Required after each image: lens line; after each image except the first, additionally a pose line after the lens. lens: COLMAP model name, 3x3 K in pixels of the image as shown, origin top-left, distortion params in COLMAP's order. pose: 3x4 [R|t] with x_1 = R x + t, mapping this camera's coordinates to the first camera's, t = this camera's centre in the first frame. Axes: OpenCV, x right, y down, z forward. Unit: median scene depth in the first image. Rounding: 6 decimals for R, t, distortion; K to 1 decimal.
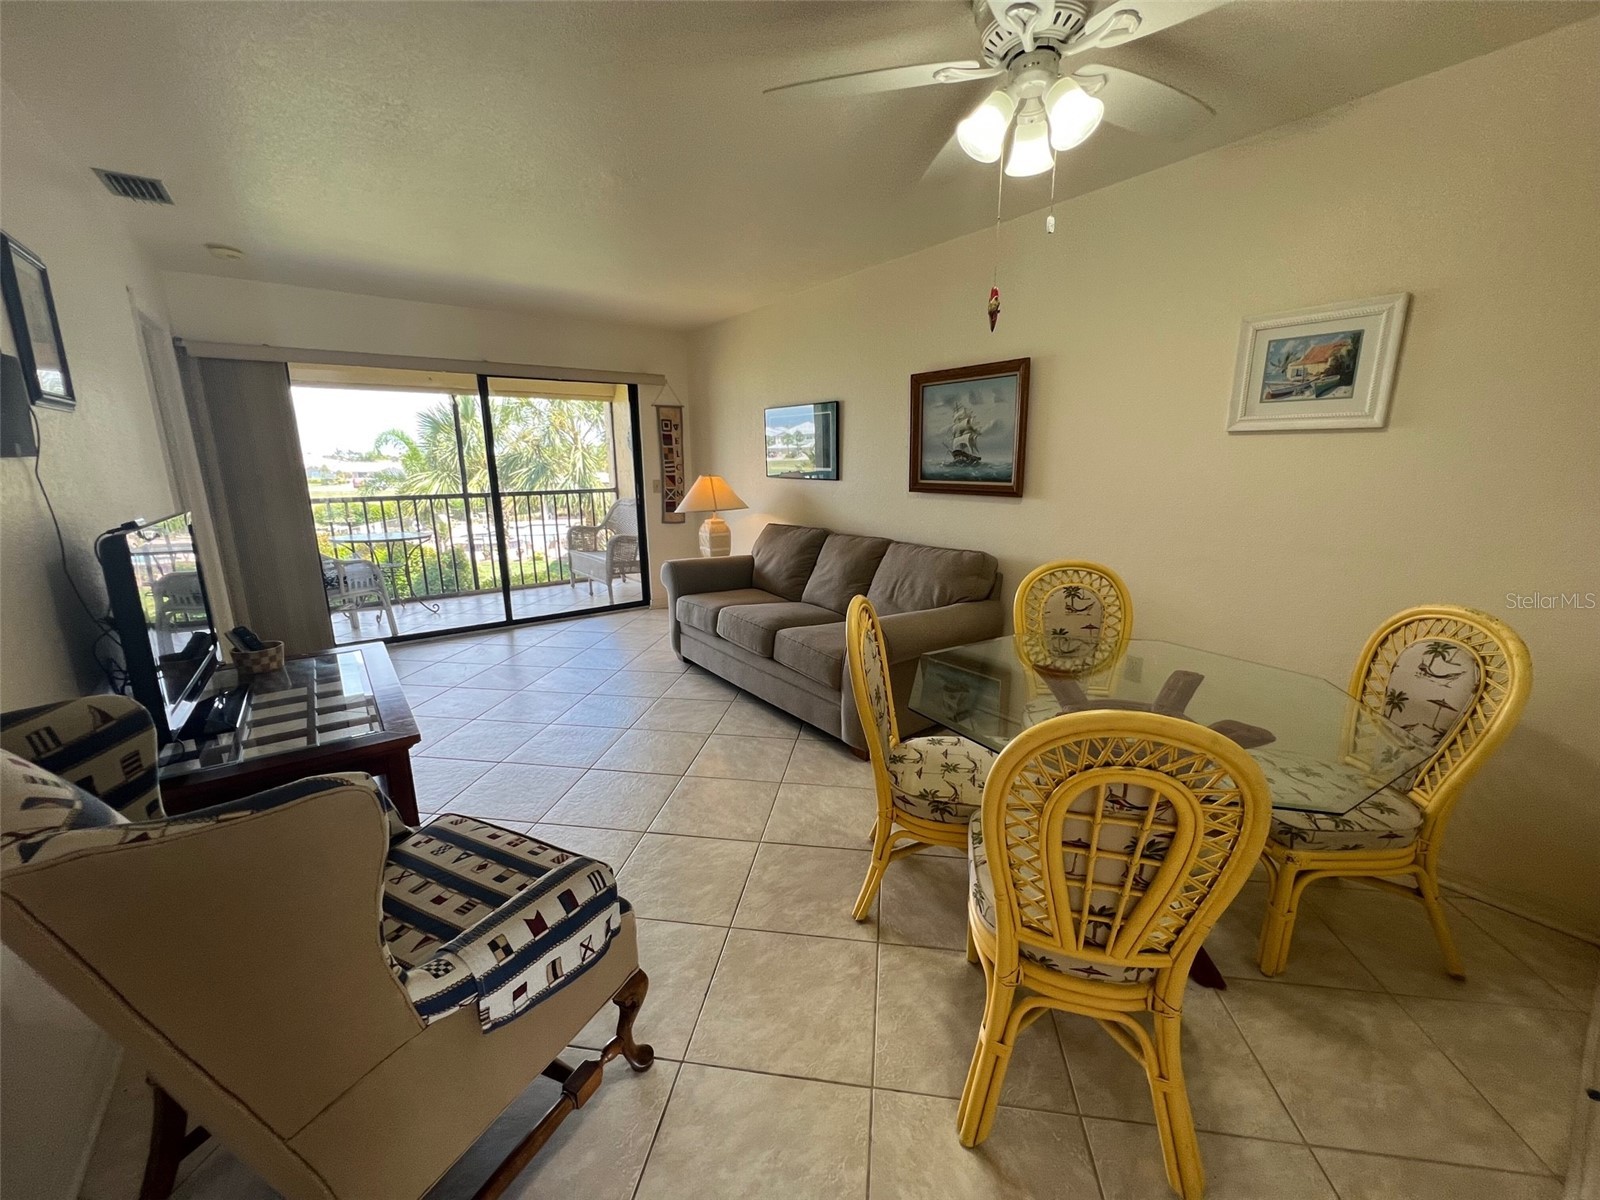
lens RADIAL K [[649.9, 0, 793.1], [0, 649.9, 603.0], [0, 0, 1]] dist [-0.001928, -0.000712]
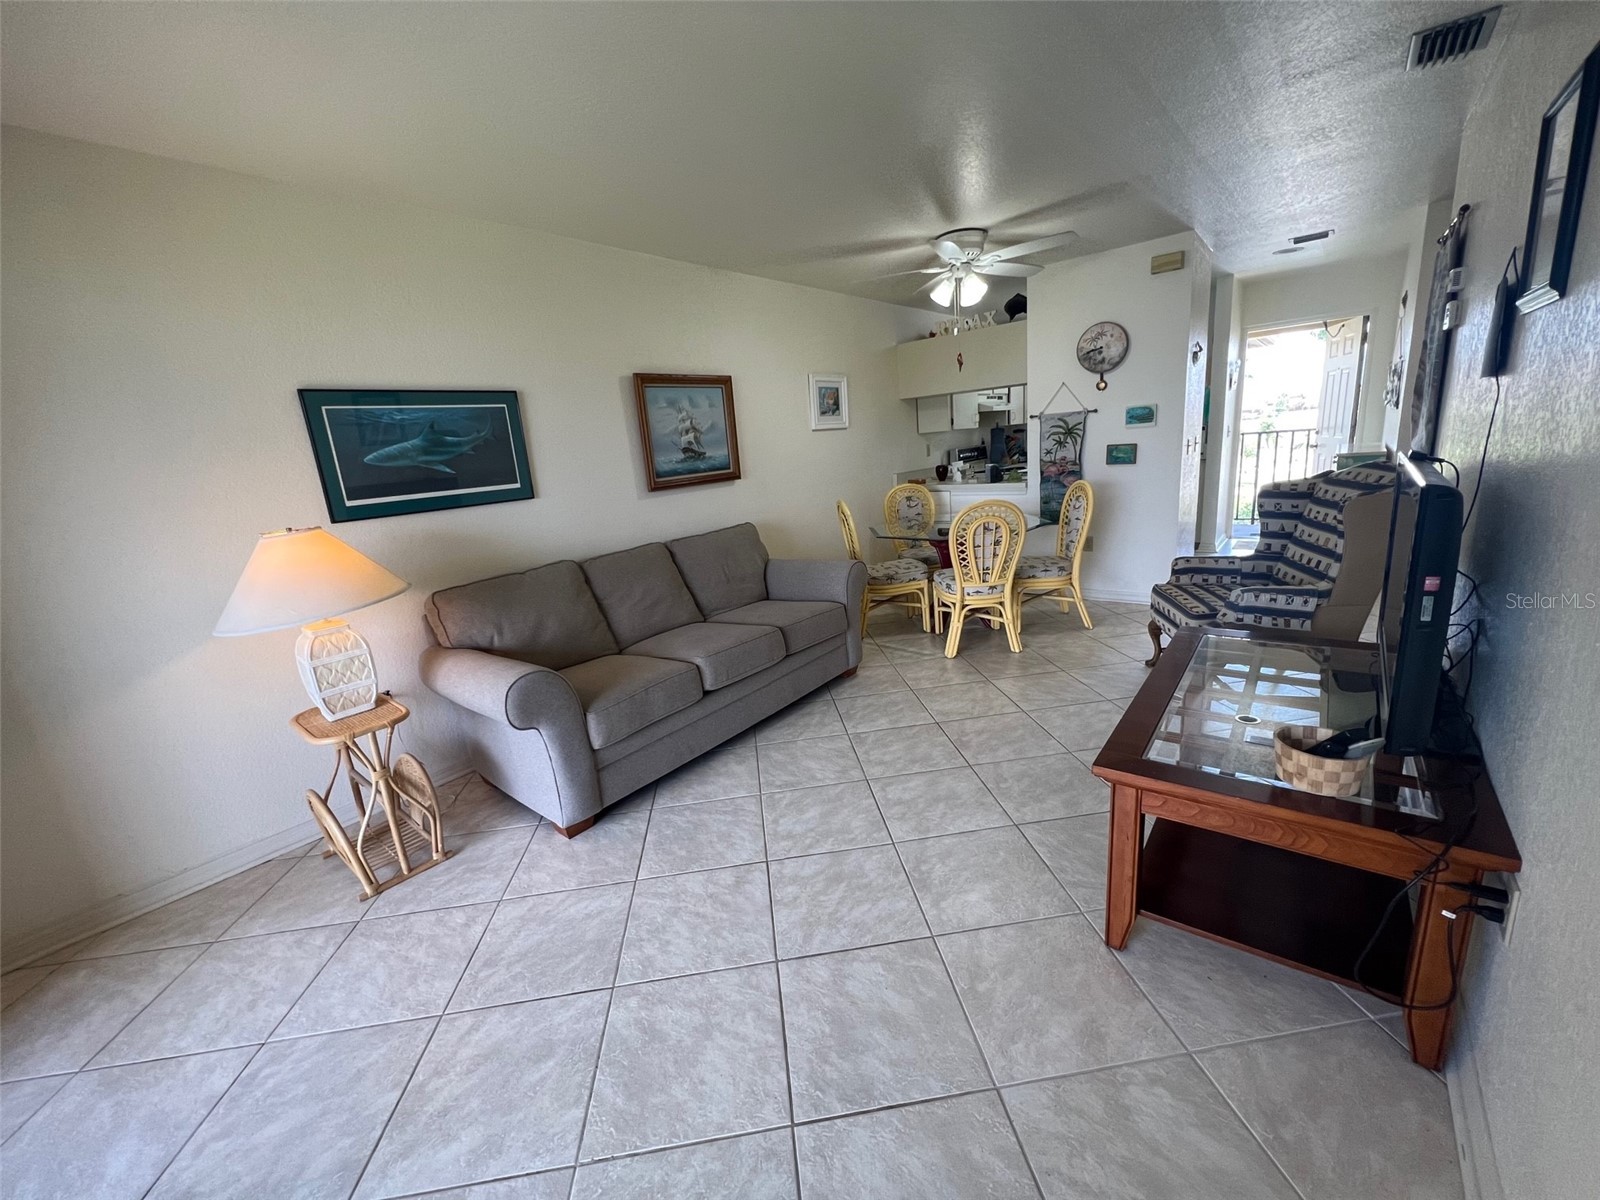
lens RADIAL K [[649.9, 0, 795.0], [0, 649.9, 602.5], [0, 0, 1]] dist [-0.001928, -0.000712]
pose [[-0.278096, -0.195359, 0.940477, -0.952971], [0.300411, 0.912295, 0.278335, -0.256618], [-0.912368, 0.359934, -0.195018, 1.191090]]
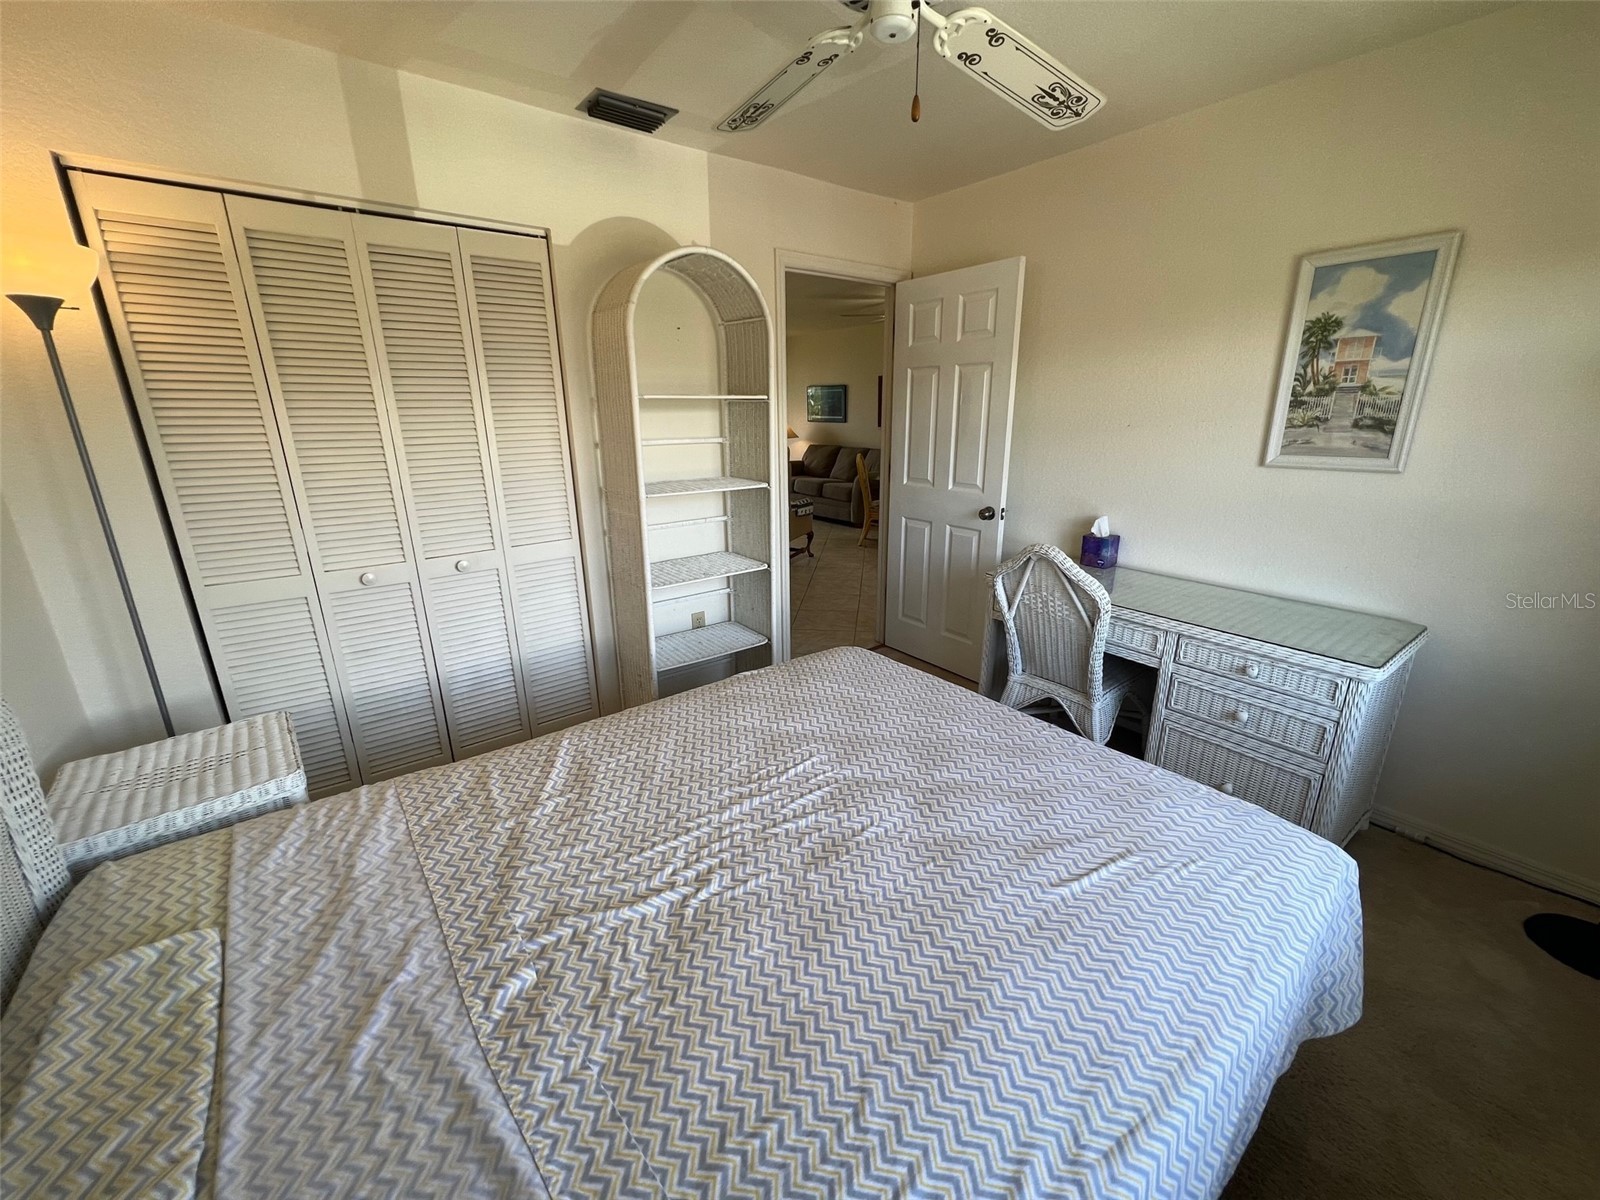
lens RADIAL K [[649.9, 0, 802.9], [0, 649.9, 600.1], [0, 0, 1]] dist [-0.001928, -0.000712]
pose [[0.999114, -0.003831, 0.041922, -0.226677], [0.000996, 0.997723, 0.067440, 0.342642], [-0.042085, -0.067339, 0.996842, -1.589376]]
